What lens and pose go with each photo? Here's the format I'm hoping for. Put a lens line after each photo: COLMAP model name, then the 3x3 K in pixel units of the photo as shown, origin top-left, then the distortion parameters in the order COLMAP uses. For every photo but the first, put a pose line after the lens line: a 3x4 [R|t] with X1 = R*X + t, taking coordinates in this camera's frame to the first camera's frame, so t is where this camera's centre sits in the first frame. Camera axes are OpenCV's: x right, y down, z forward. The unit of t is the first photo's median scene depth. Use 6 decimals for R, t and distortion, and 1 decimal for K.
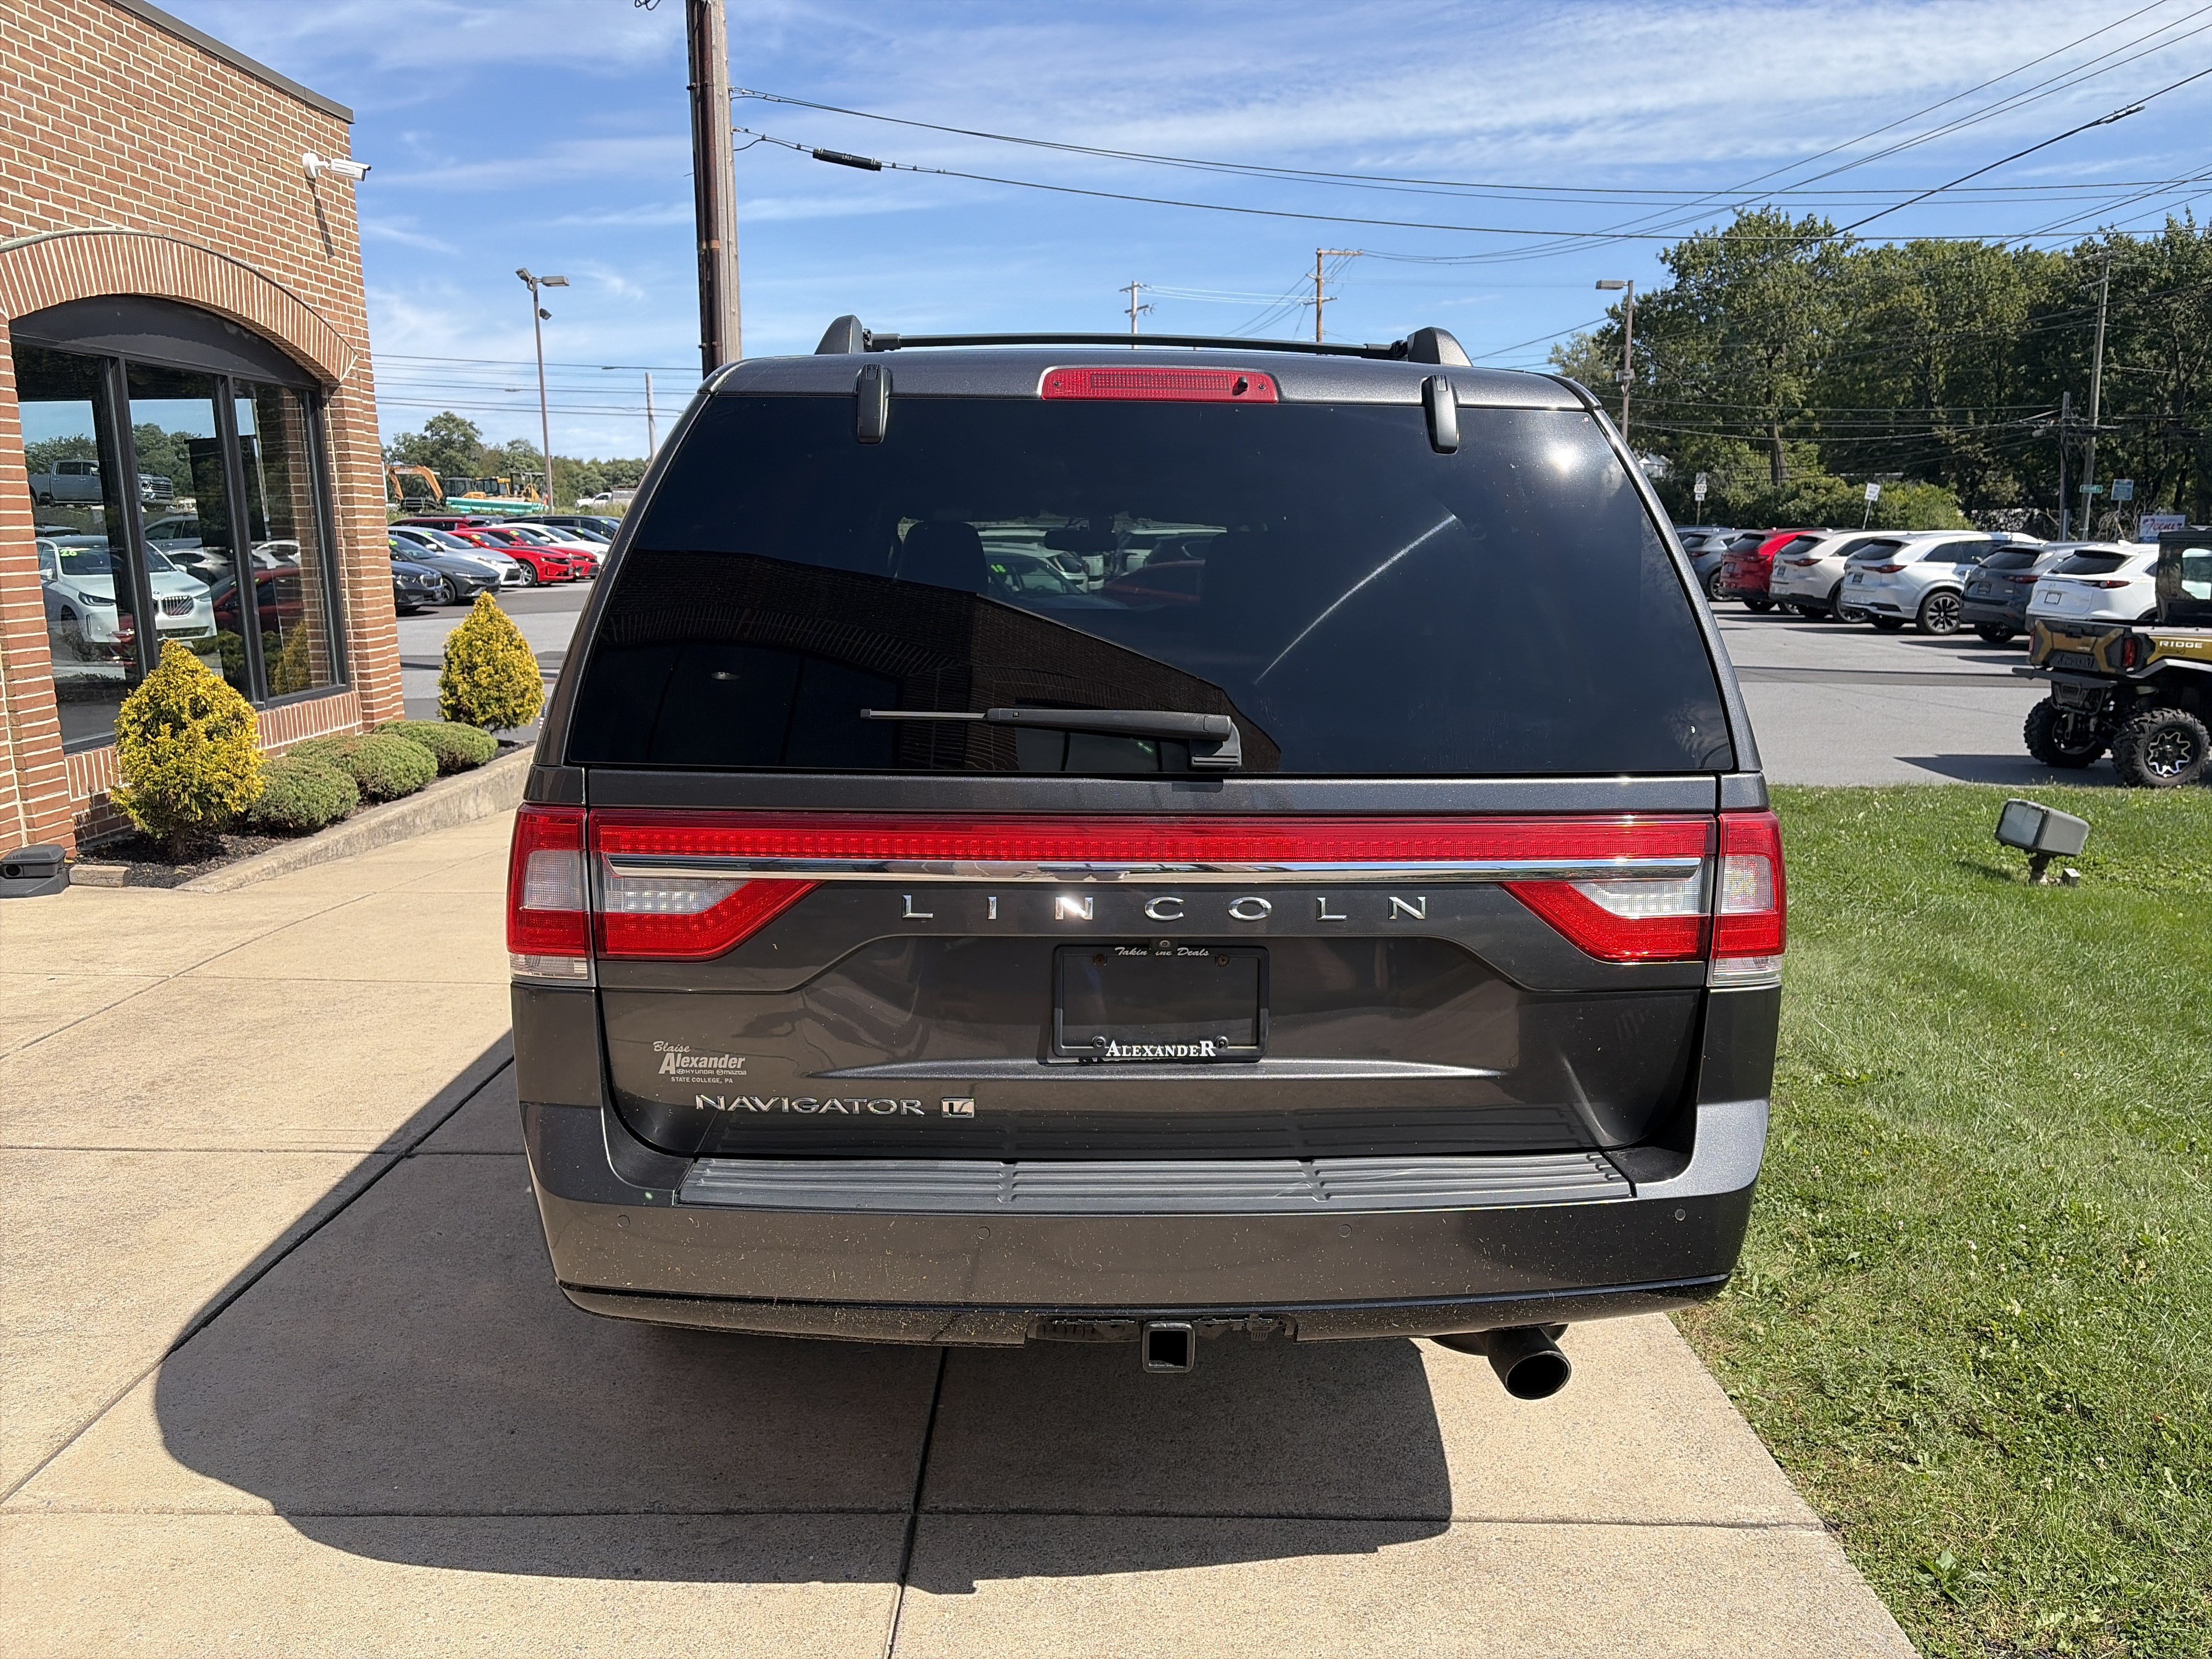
lens RADIAL K [[1676.5, 0, 1115.8], [0, 1676.5, 827.6], [0, 0, 1]] dist [0.049681, -0.048503]
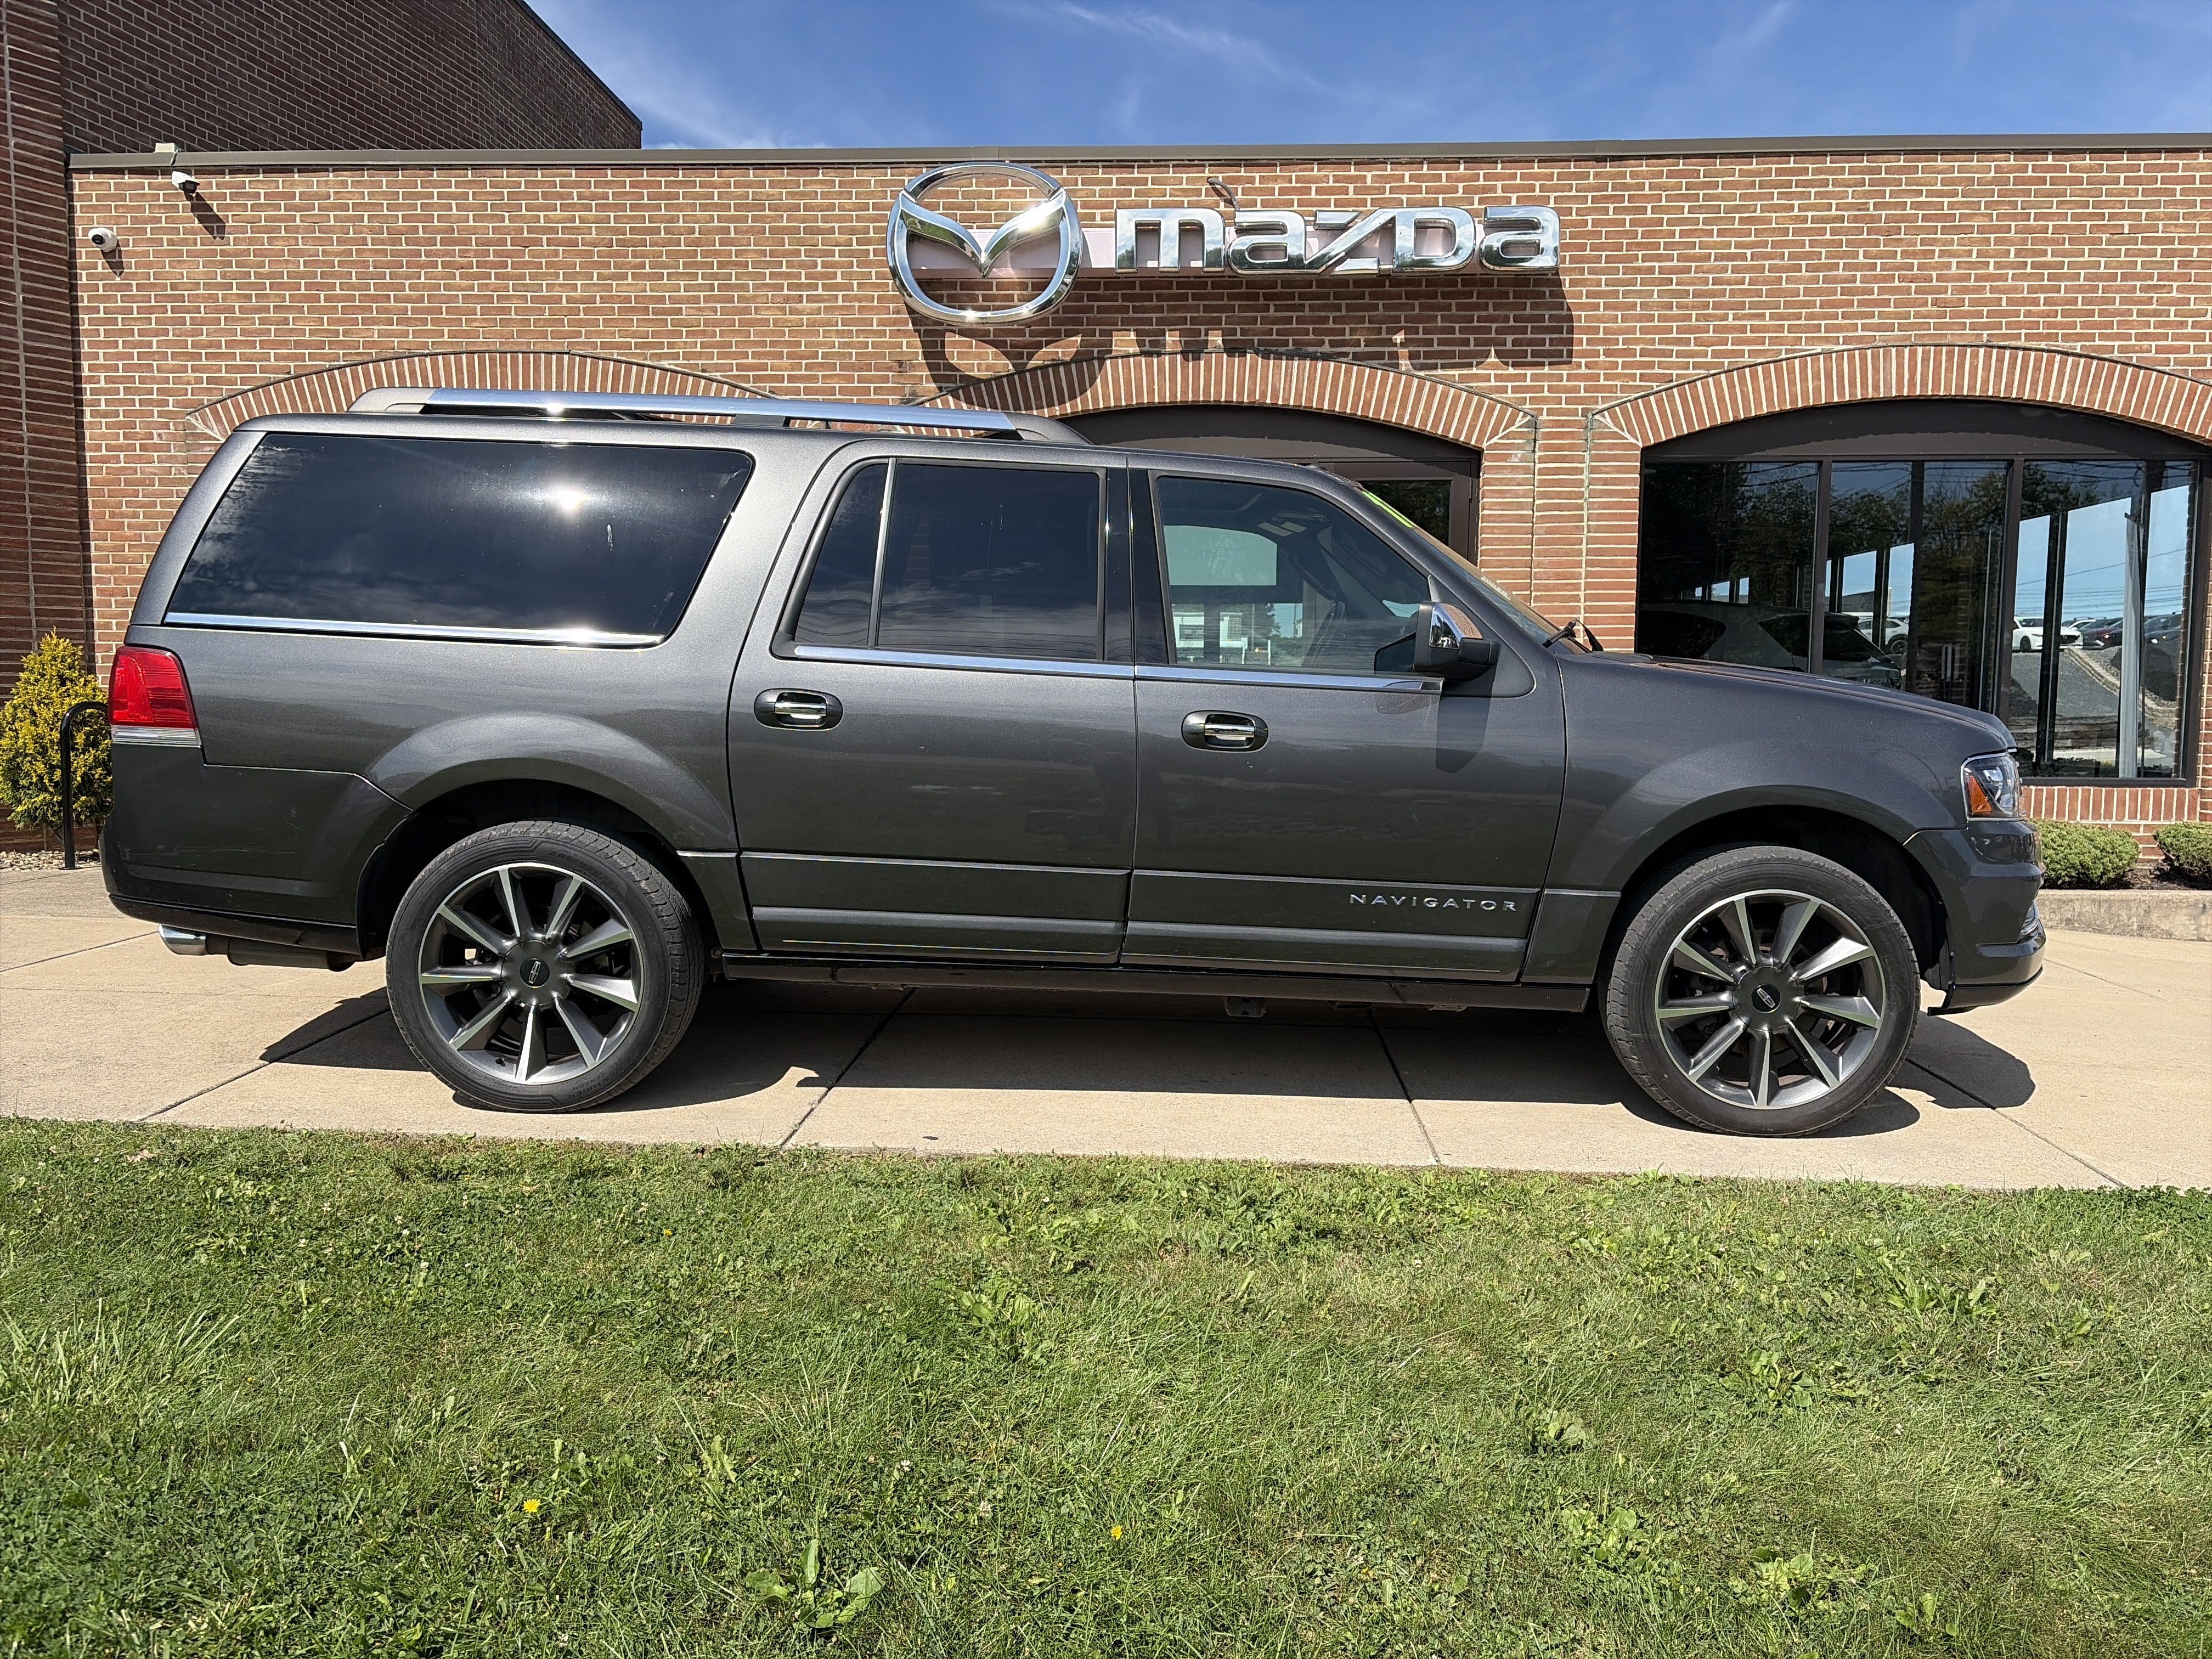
lens RADIAL K [[1676.5, 0, 1105.4], [0, 1676.5, 839.2], [0, 0, 1]] dist [0.049681, -0.048503]
pose [[-0.055426, 0.098401, -0.993602, 0.618497], [-0.185353, 0.976821, 0.107078, -0.056811], [0.981108, 0.190102, -0.035903, 0.612420]]
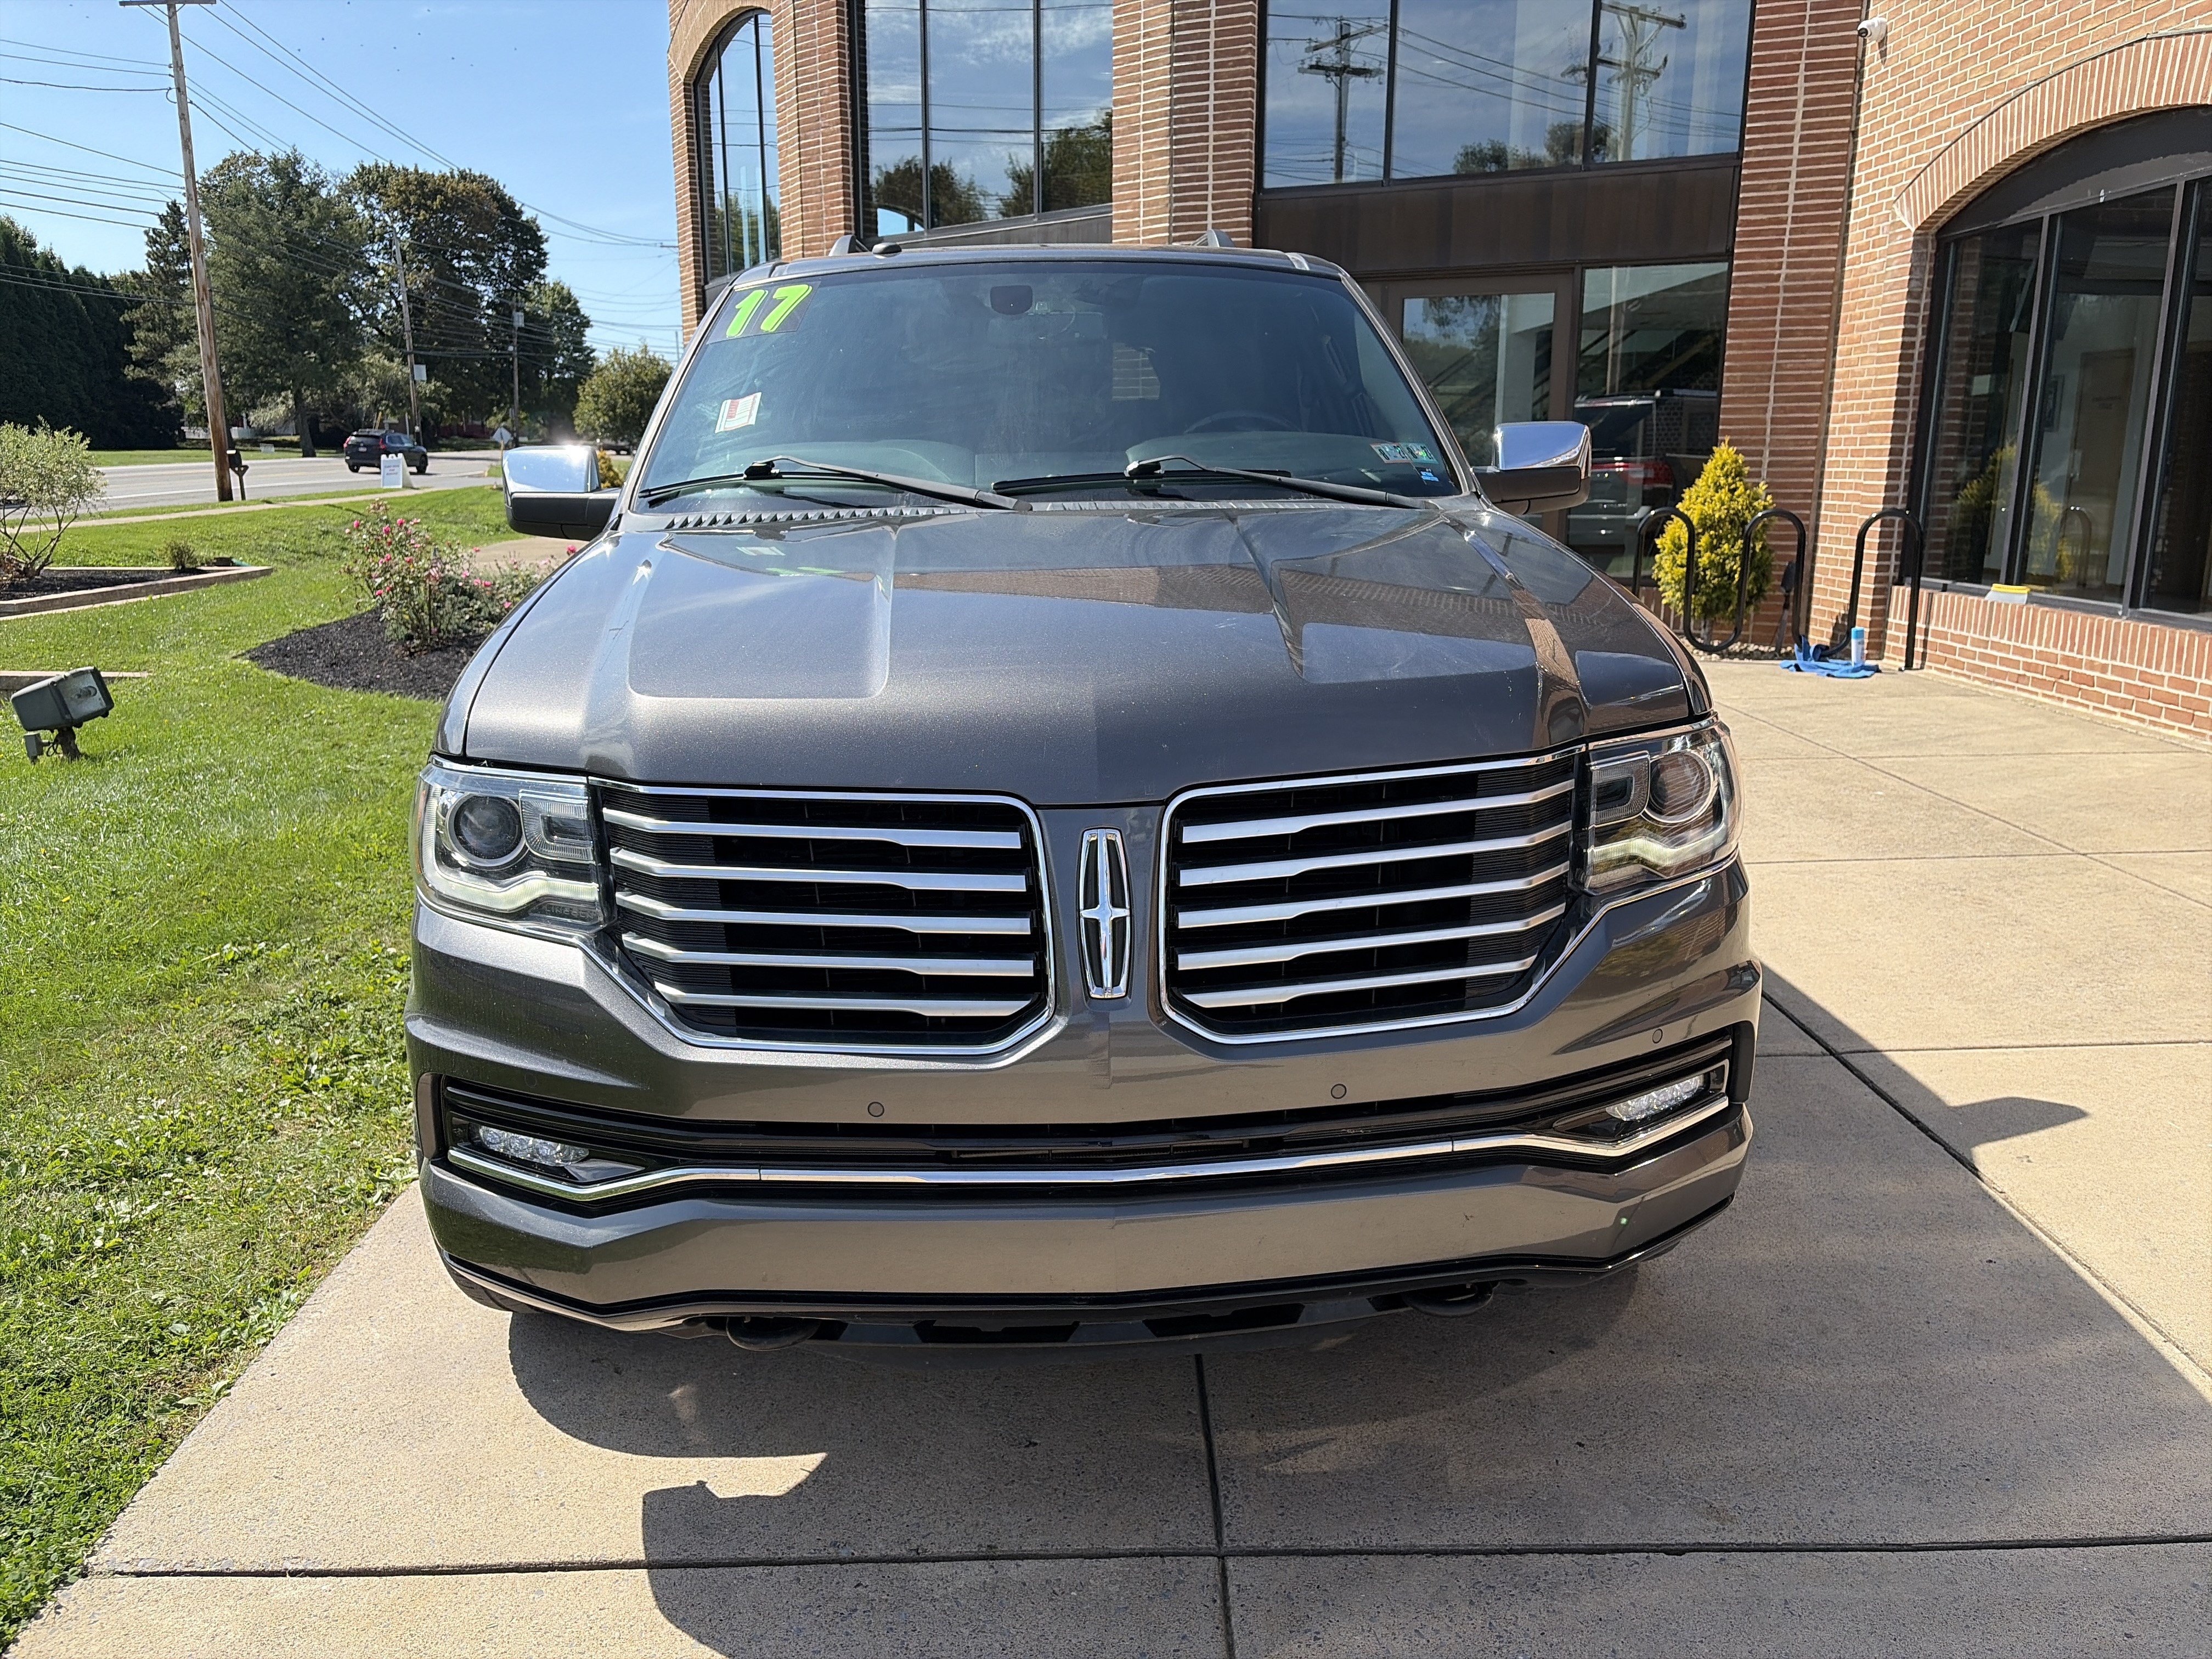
lens RADIAL K [[1676.5, 0, 1099.3], [0, 1676.5, 833.6], [0, 0, 1]] dist [0.049681, -0.048503]
pose [[-0.999894, 0.012575, -0.007329, -0.022504], [0.008701, 0.920112, 0.391558, -0.163774], [0.011667, 0.391453, -0.920124, 1.094541]]
